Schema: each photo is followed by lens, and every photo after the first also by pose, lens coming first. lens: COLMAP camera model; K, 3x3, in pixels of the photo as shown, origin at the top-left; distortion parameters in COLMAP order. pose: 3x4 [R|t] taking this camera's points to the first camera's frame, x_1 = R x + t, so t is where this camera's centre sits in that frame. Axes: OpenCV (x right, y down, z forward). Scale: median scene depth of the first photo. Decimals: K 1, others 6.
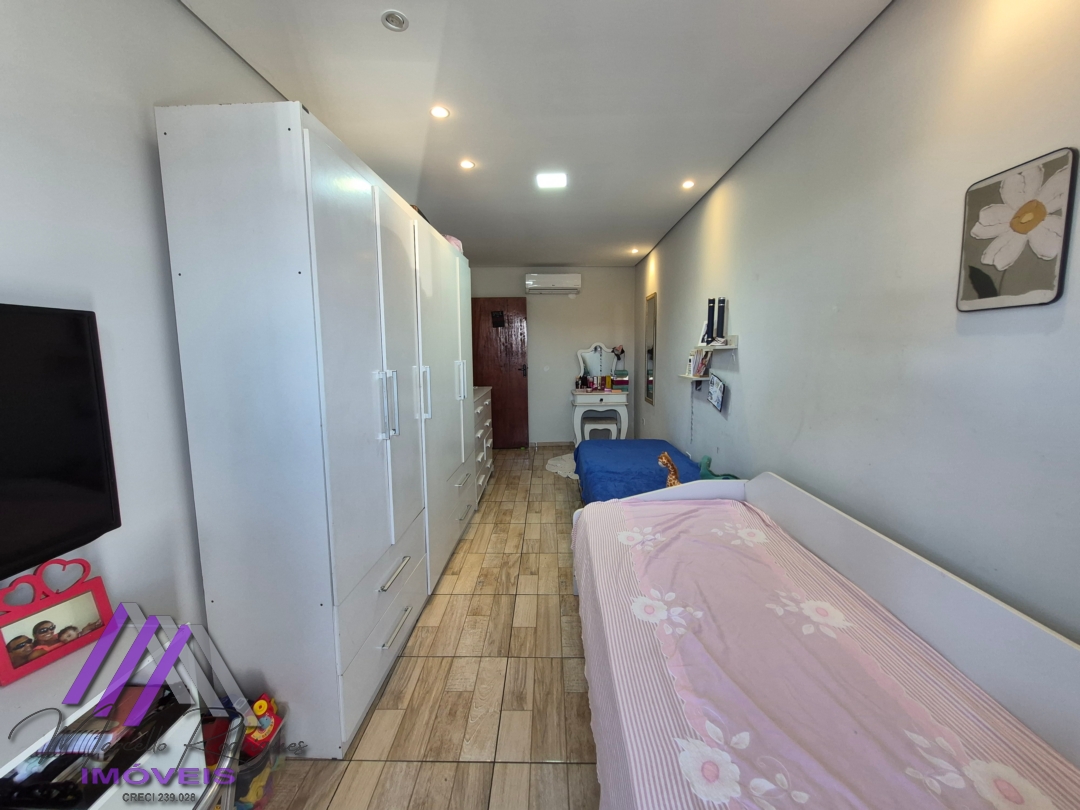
lens RADIAL K [[422.3, 0, 541.9], [0, 422.3, 394.9], [0, 0, 1]] dist [0.001088, -0.000588]
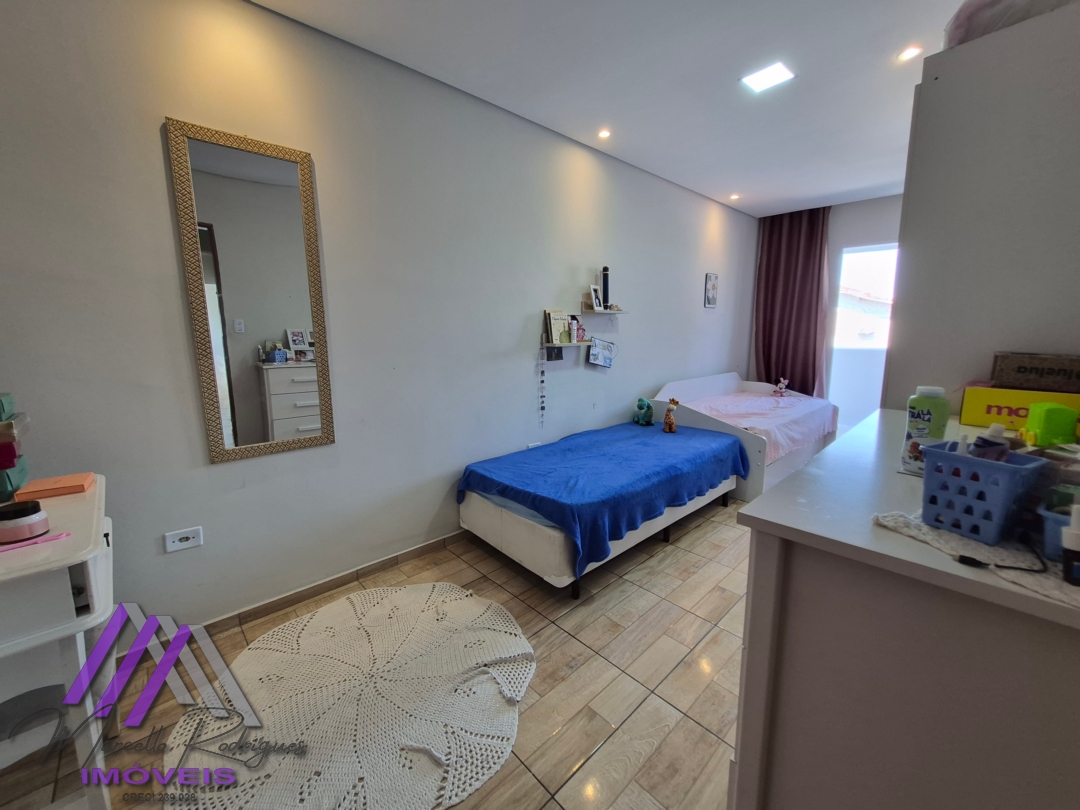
lens RADIAL K [[422.3, 0, 538.9], [0, 422.3, 397.8], [0, 0, 1]] dist [0.001088, -0.000588]
pose [[-0.697058, -0.096520, 0.710489, -0.275435], [0.091711, 0.970757, 0.221855, -0.152889], [-0.711126, 0.219805, -0.667822, 1.879164]]
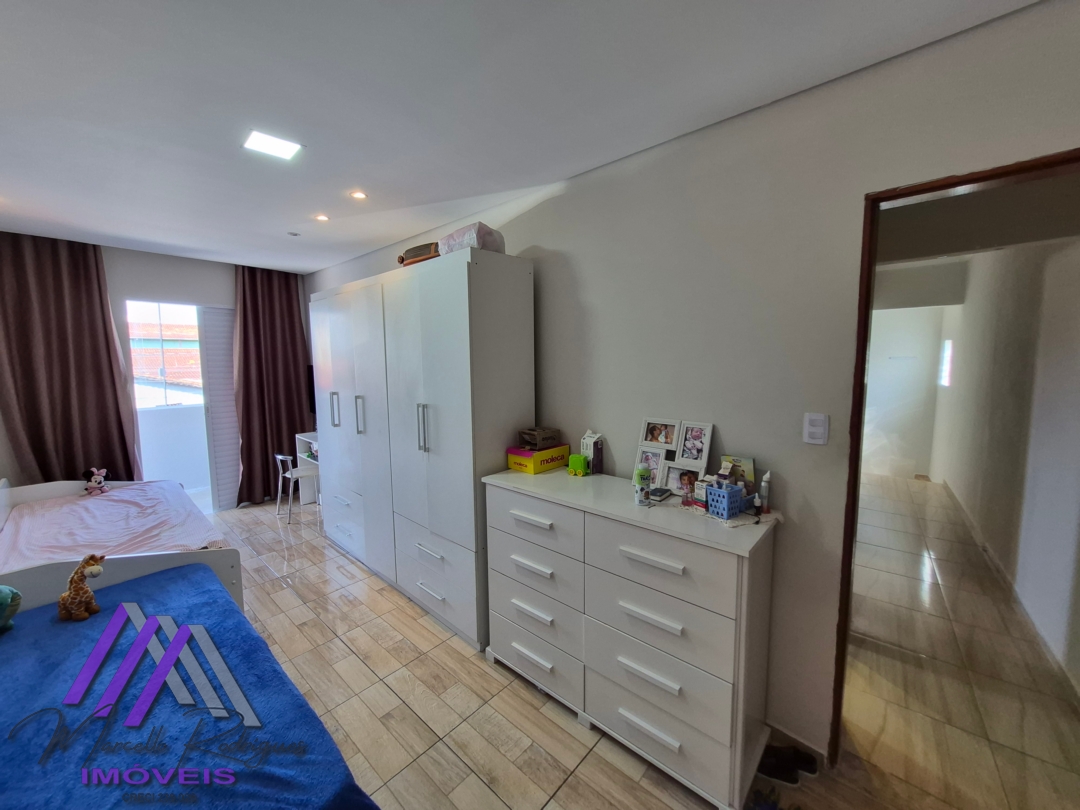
lens RADIAL K [[422.3, 0, 539.1], [0, 422.3, 397.9], [0, 0, 1]] dist [0.001088, -0.000588]
pose [[-0.652718, 0.089709, -0.752271, 0.277420], [-0.068445, 0.981921, 0.176483, -0.260021], [0.754503, 0.166683, -0.634778, 1.756961]]
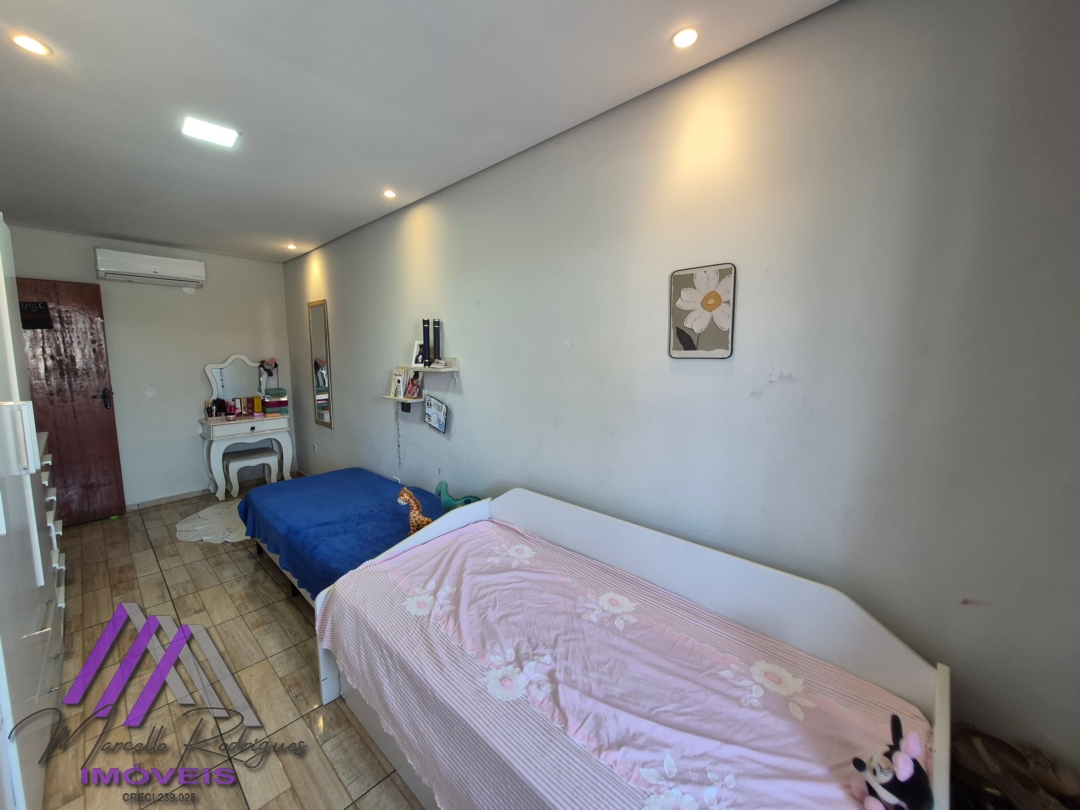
lens RADIAL K [[422.3, 0, 541.9], [0, 422.3, 397.3], [0, 0, 1]] dist [0.001088, -0.000588]
pose [[0.668042, -0.073614, 0.740473, -0.150694], [0.075505, 0.996665, 0.030964, -0.057433], [-0.740283, 0.035224, 0.671372, 0.150192]]
